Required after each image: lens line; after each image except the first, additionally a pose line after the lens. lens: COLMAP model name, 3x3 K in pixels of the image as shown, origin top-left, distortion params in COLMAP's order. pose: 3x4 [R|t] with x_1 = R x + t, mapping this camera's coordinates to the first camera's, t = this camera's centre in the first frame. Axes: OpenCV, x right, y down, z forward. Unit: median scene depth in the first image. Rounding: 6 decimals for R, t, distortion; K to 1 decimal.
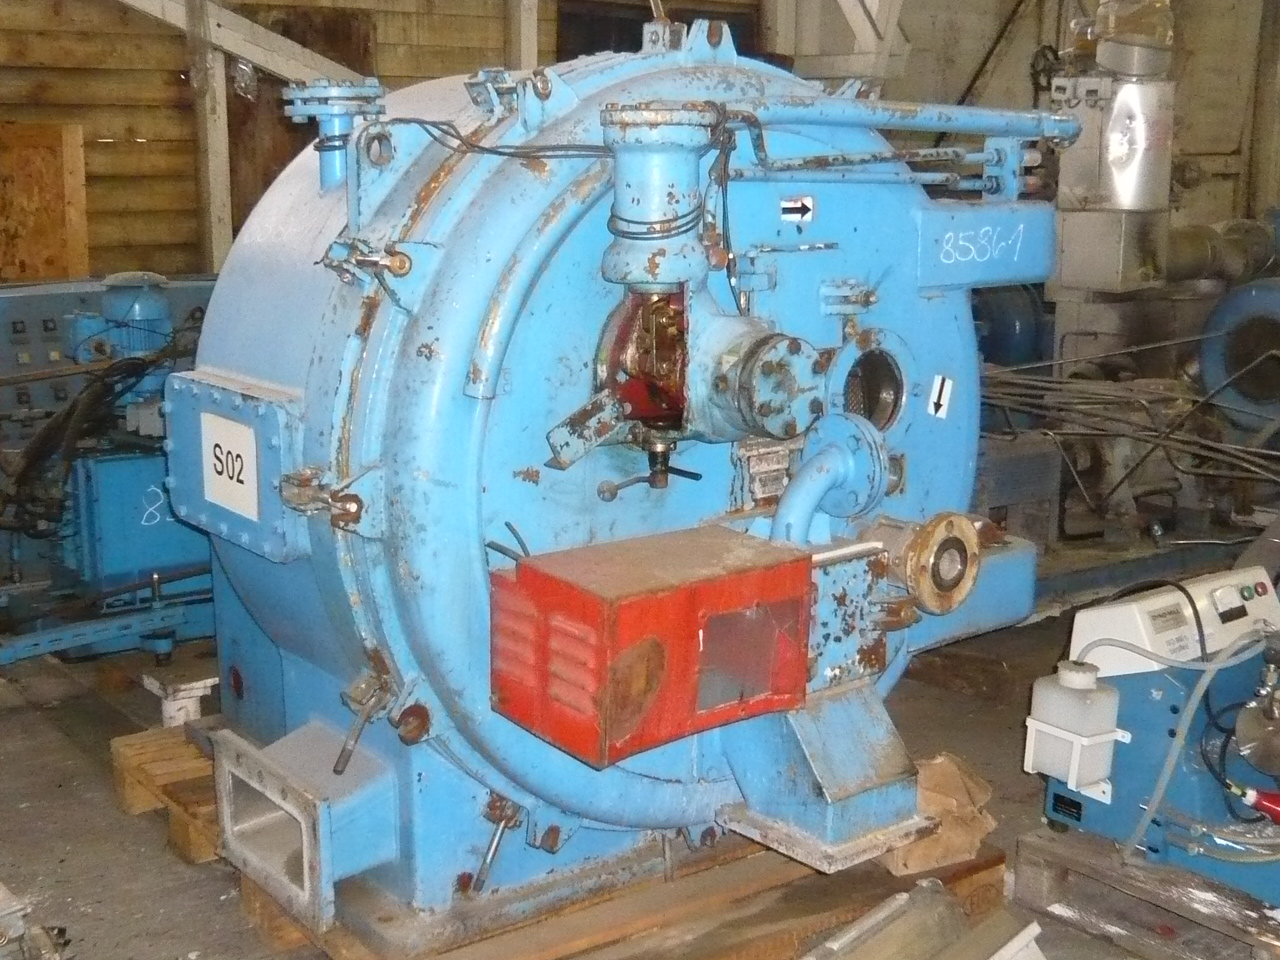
lens RADIAL K [[1580.7, 0, 641.5], [0, 1580.7, 483.2], [0, 0, 1]] dist [-0.103464, 0.000000]
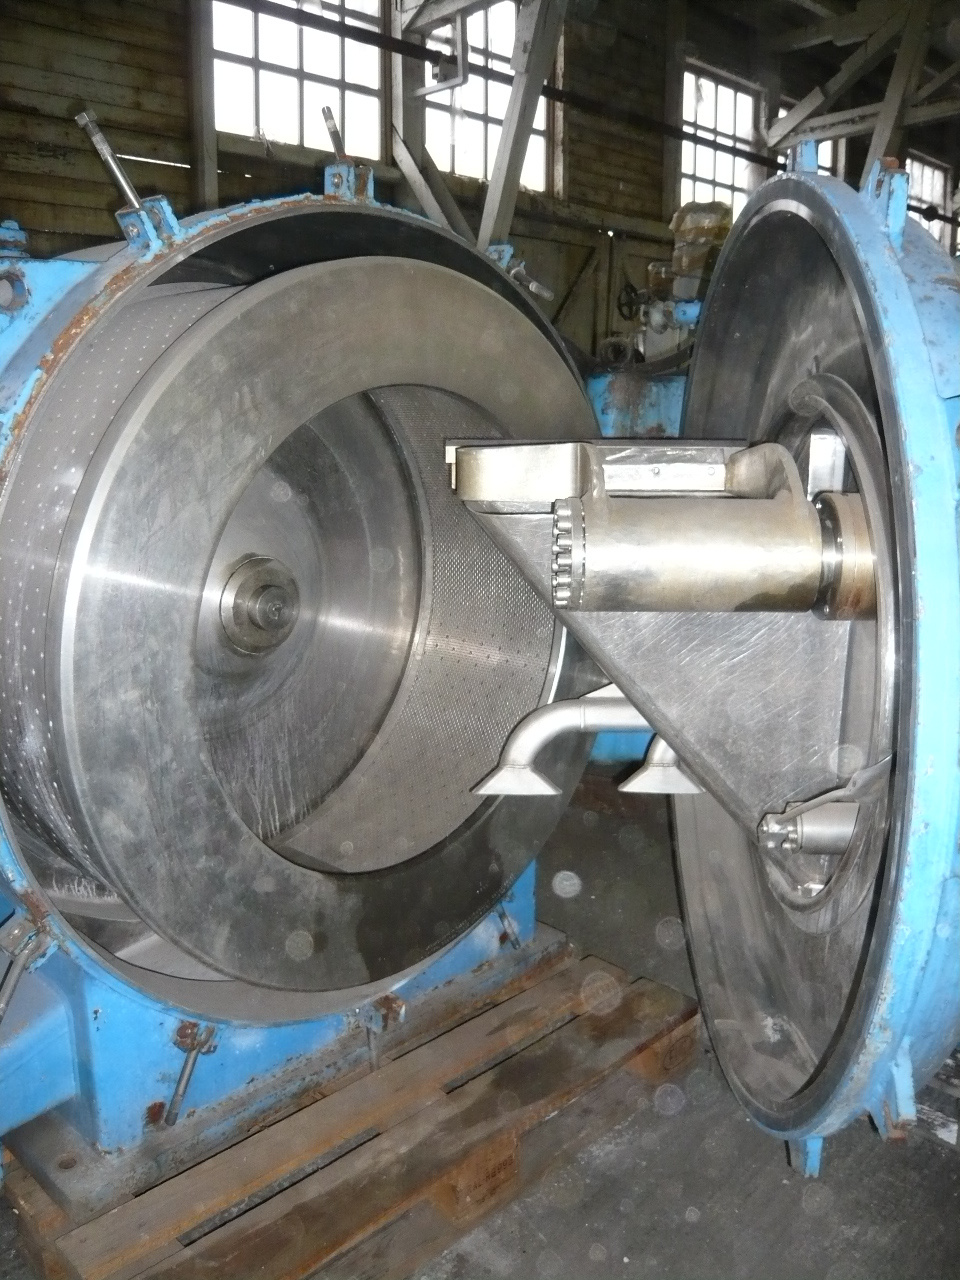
lens RADIAL K [[1080.3, 0, 500.3], [0, 1080.3, 600.5], [0, 0, 1]] dist [-0.074857, 0.005123]
pose [[0.984568, -0.030746, 0.172278, -0.011788], [0.033150, 0.999389, -0.011093, -0.031277], [-0.171832, 0.016633, 0.984986, 0.360204]]
